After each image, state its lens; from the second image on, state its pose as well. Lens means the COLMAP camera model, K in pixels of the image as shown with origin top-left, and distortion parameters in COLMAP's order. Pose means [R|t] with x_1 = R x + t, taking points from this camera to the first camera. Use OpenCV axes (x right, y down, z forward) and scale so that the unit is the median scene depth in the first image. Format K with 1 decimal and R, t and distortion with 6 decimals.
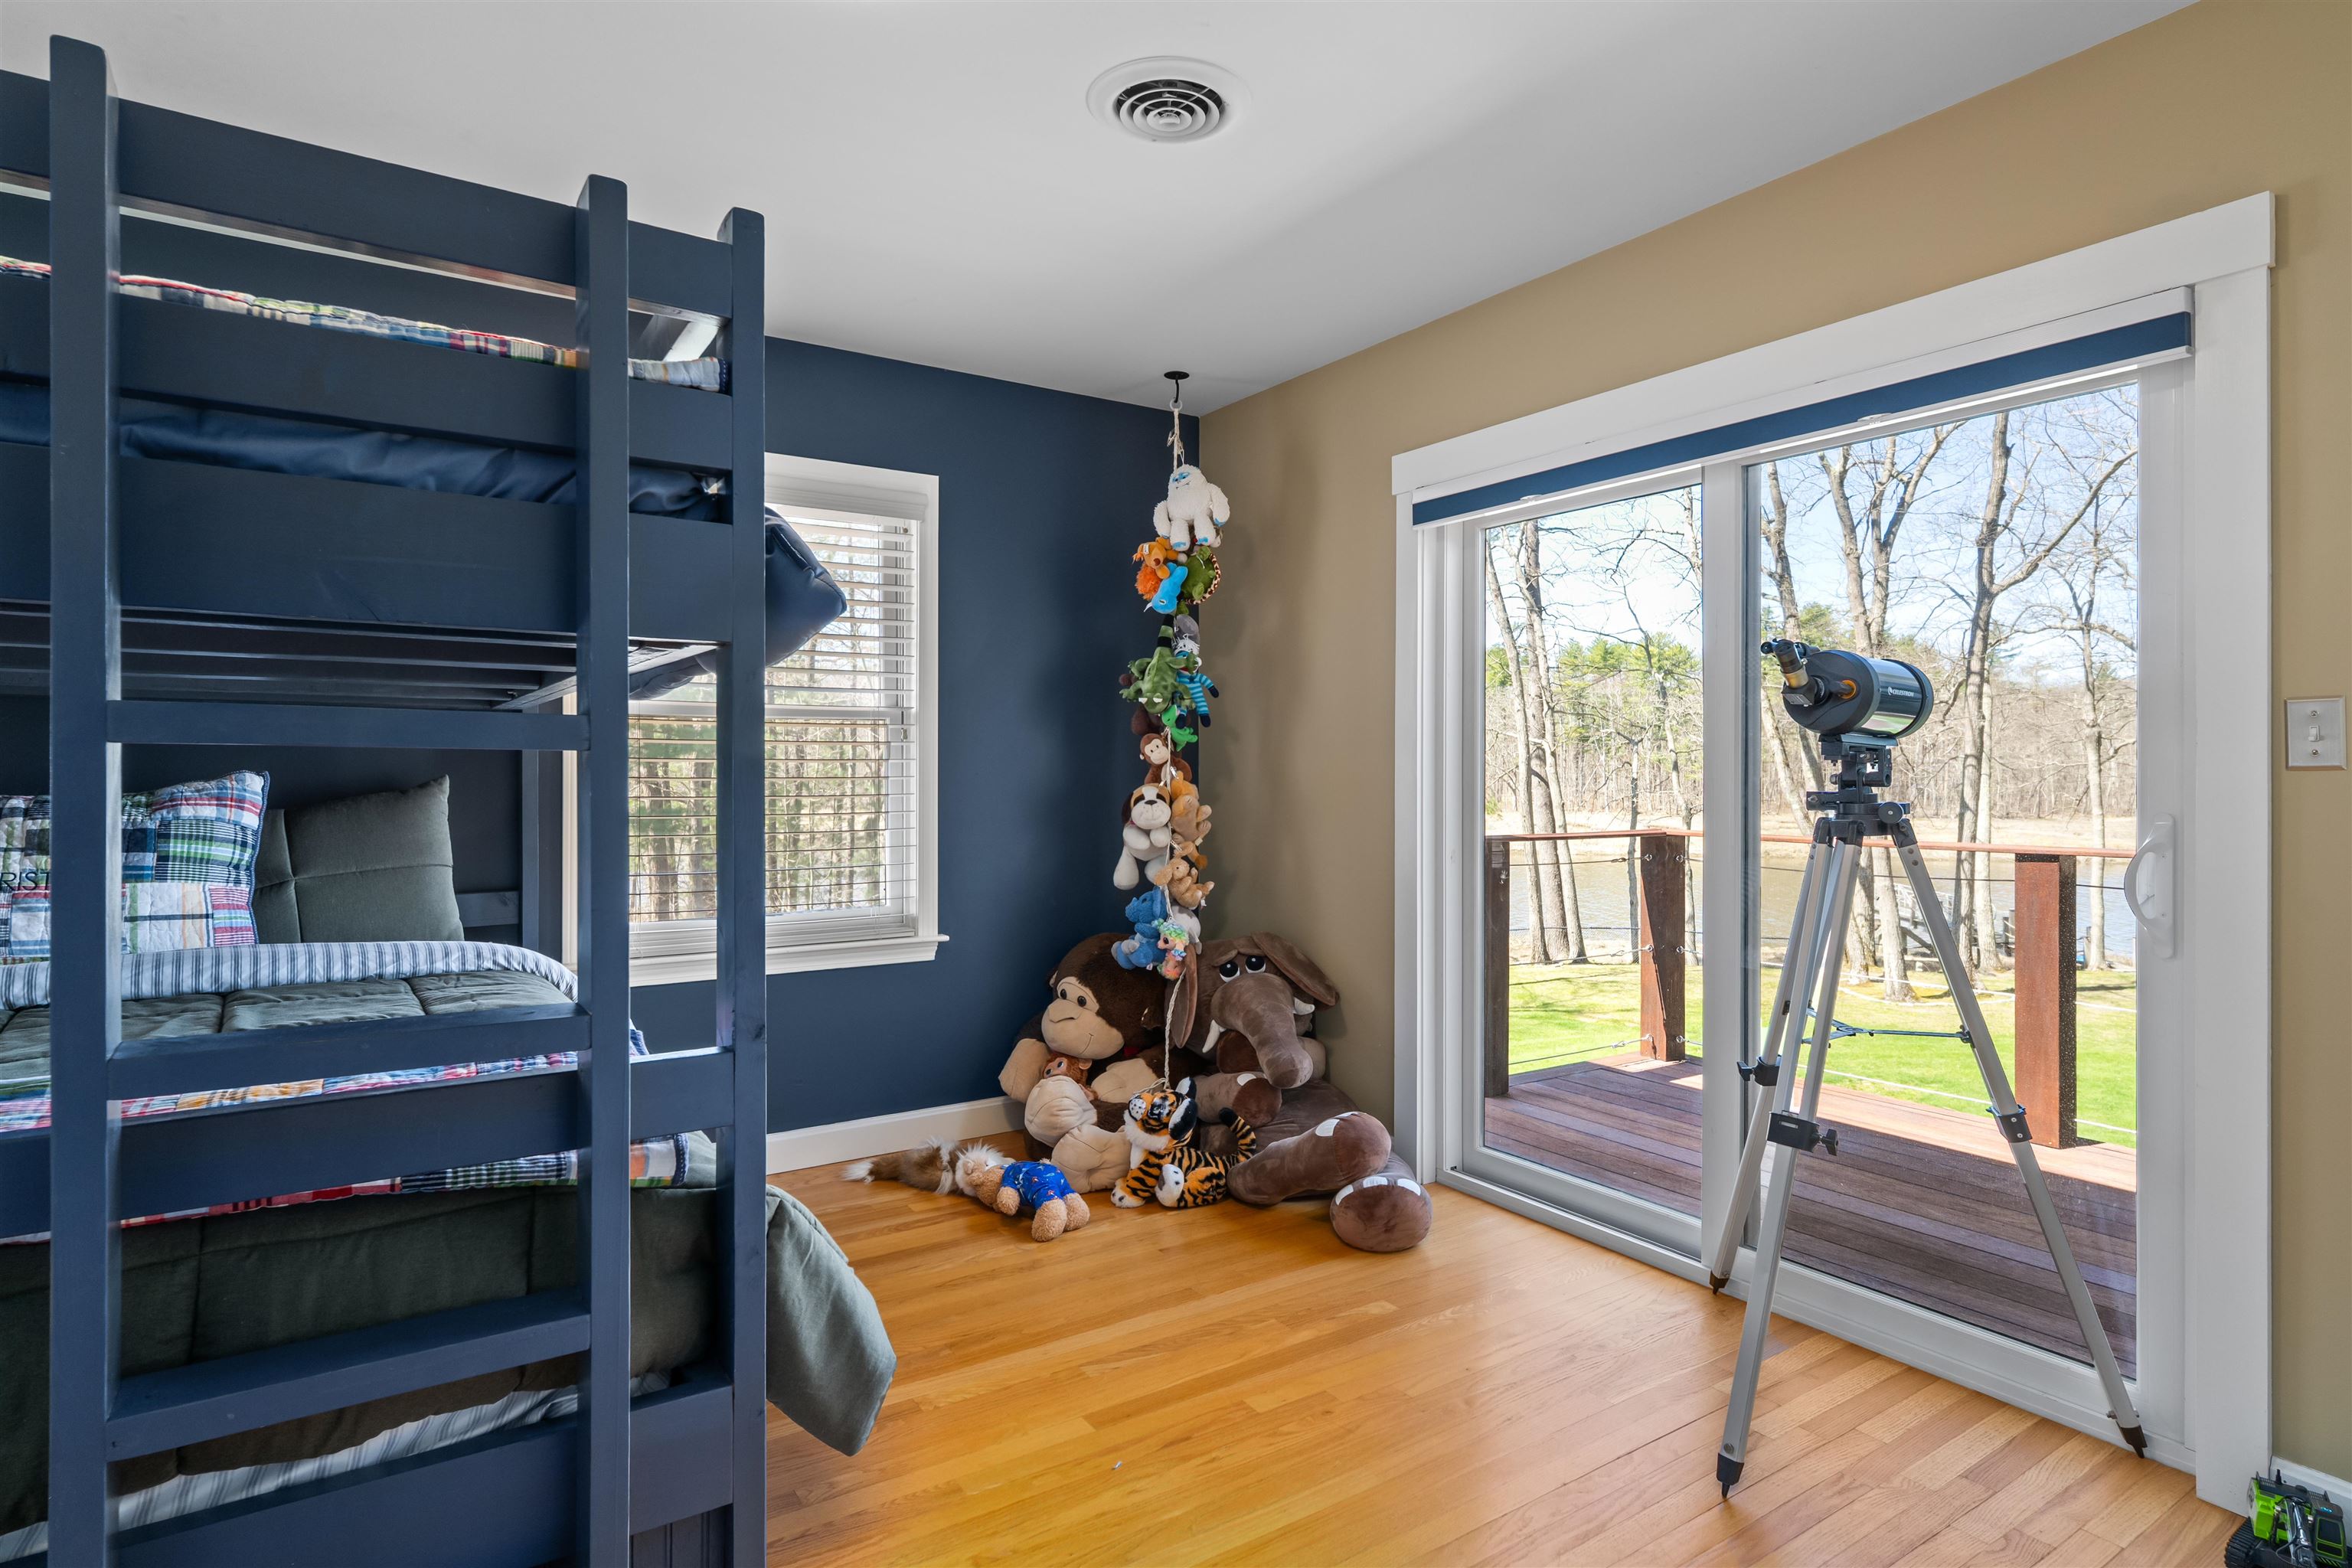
lens RADIAL K [[1209.6, 0, 1174.2], [0, 1209.6, 770.7], [0, 0, 1]] dist [-0.003116, -0.000311]
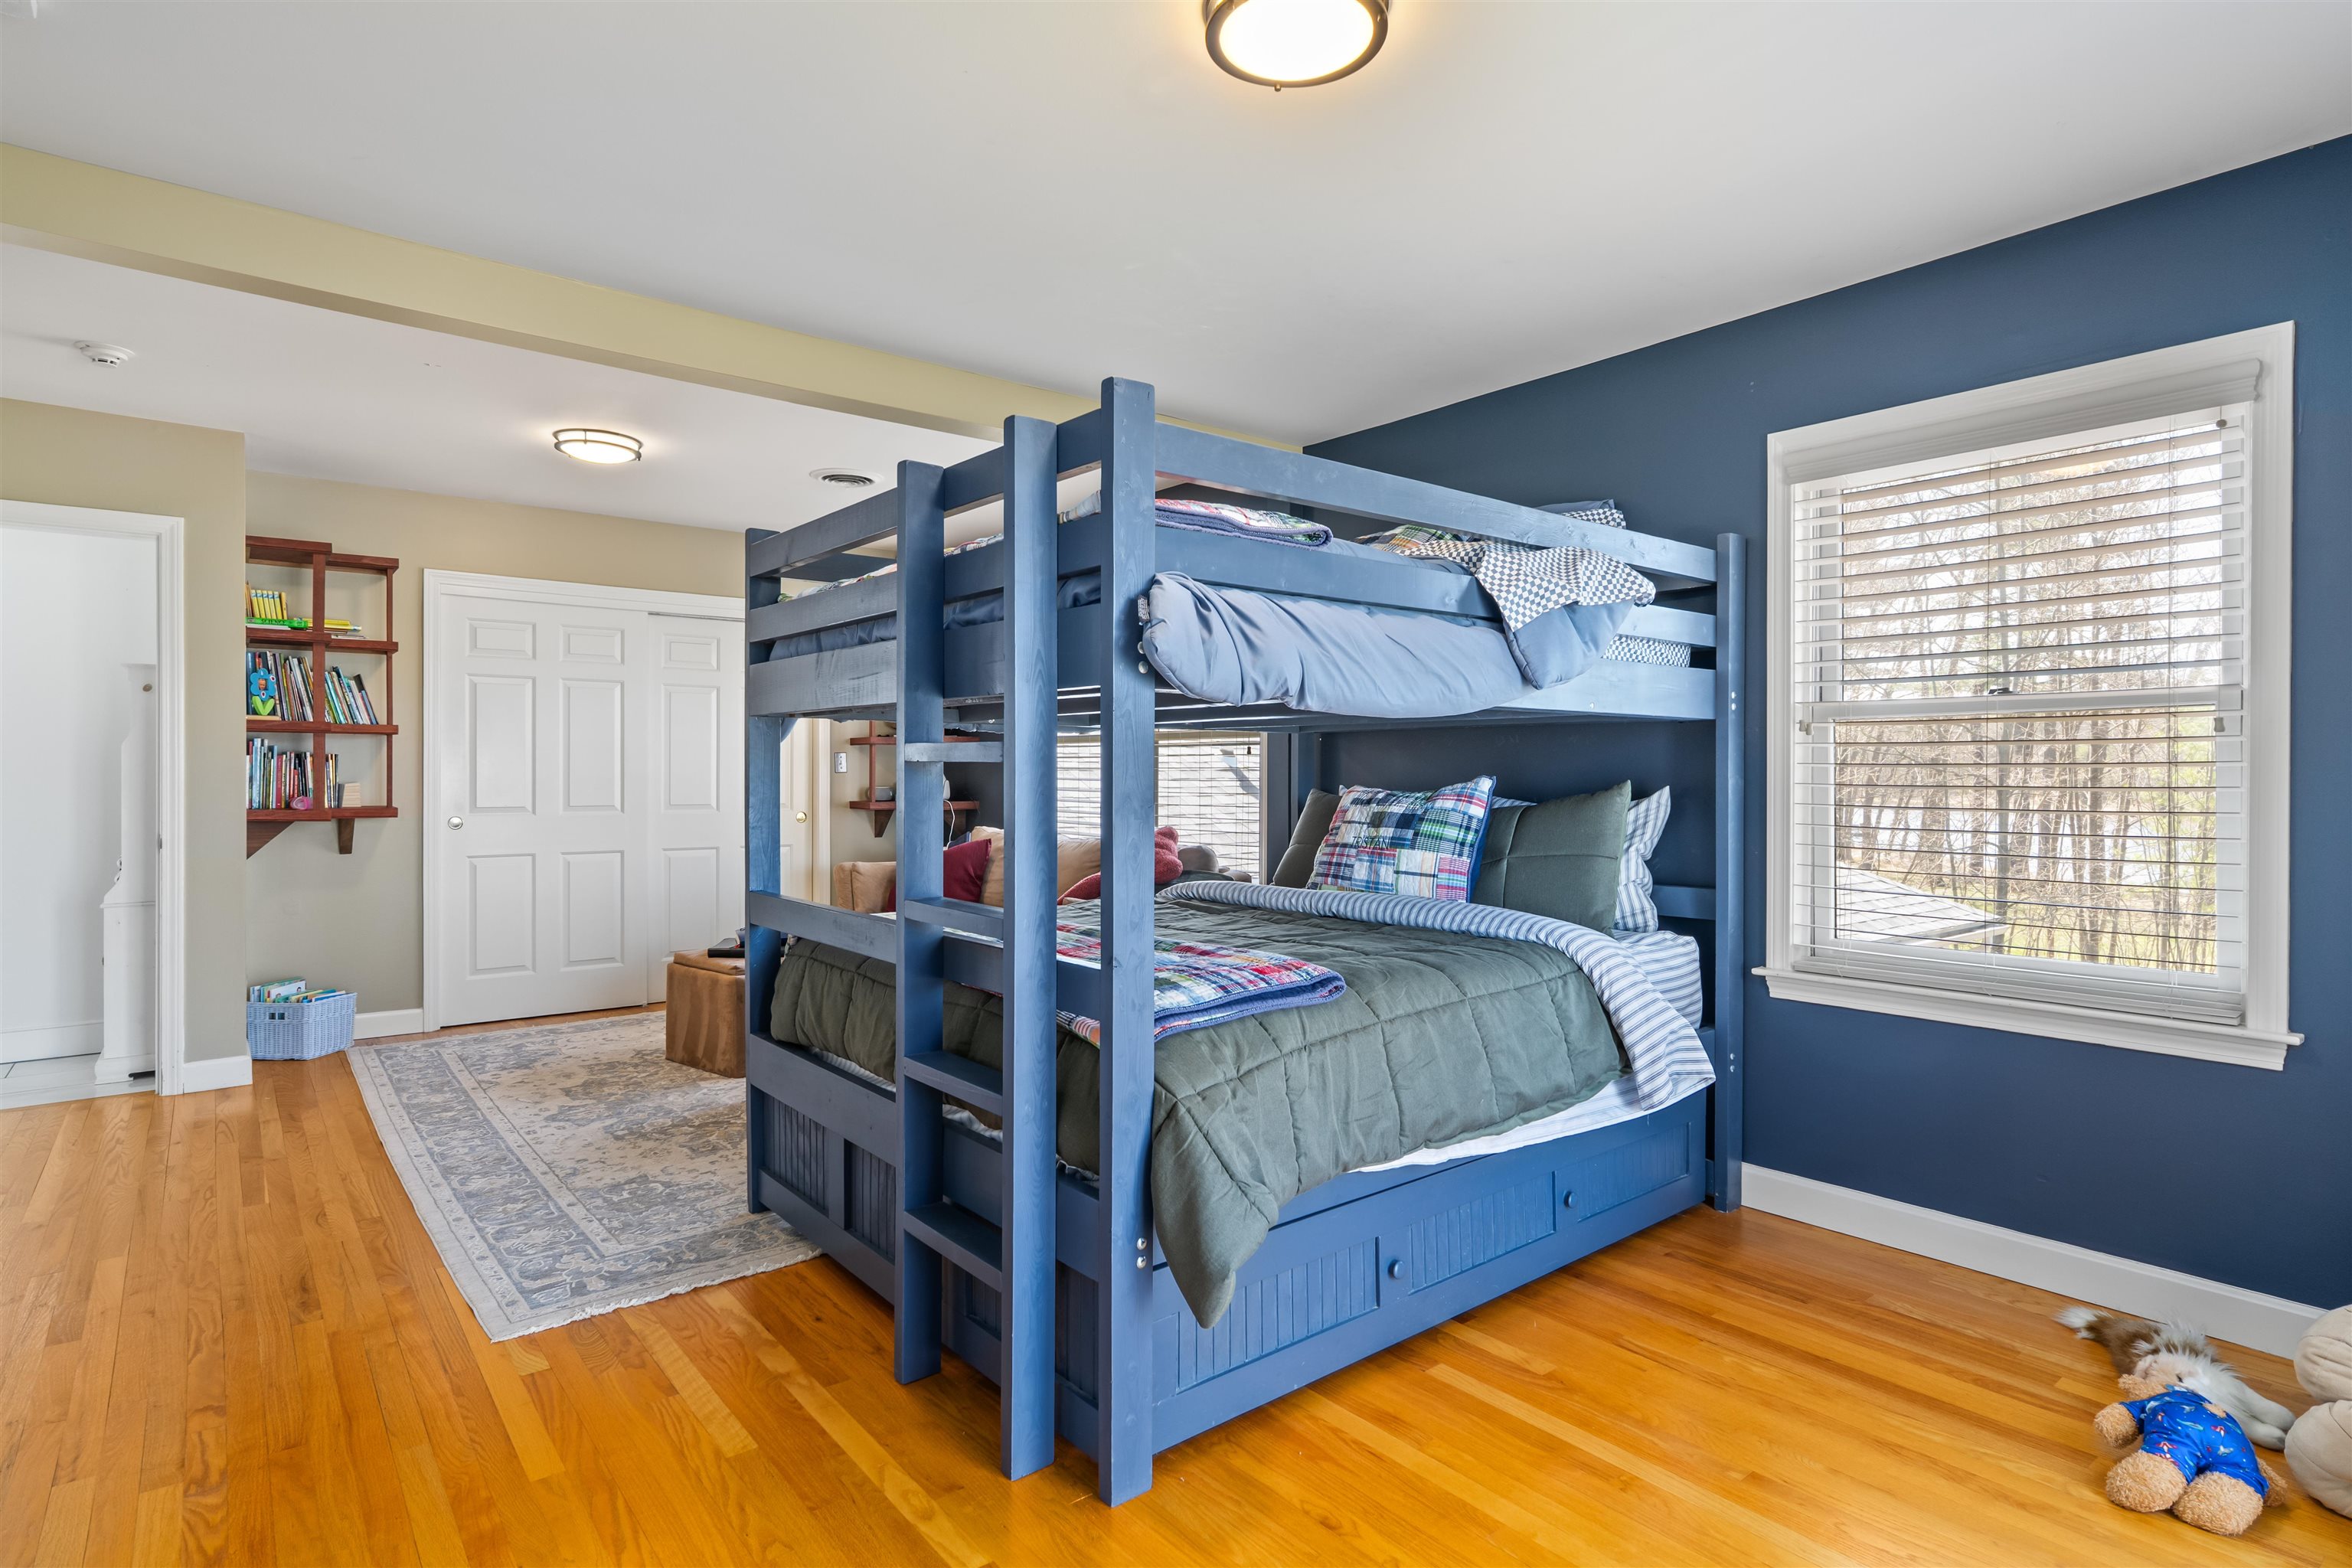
lens RADIAL K [[1209.6, 0, 1176.3], [0, 1209.6, 782.0], [0, 0, 1]] dist [-0.003116, -0.000311]
pose [[0.099292, 0.005282, -0.995044, 0.582973], [-0.004210, 0.999979, 0.004888, 0.001855], [0.995049, 0.003704, 0.099313, 0.522784]]
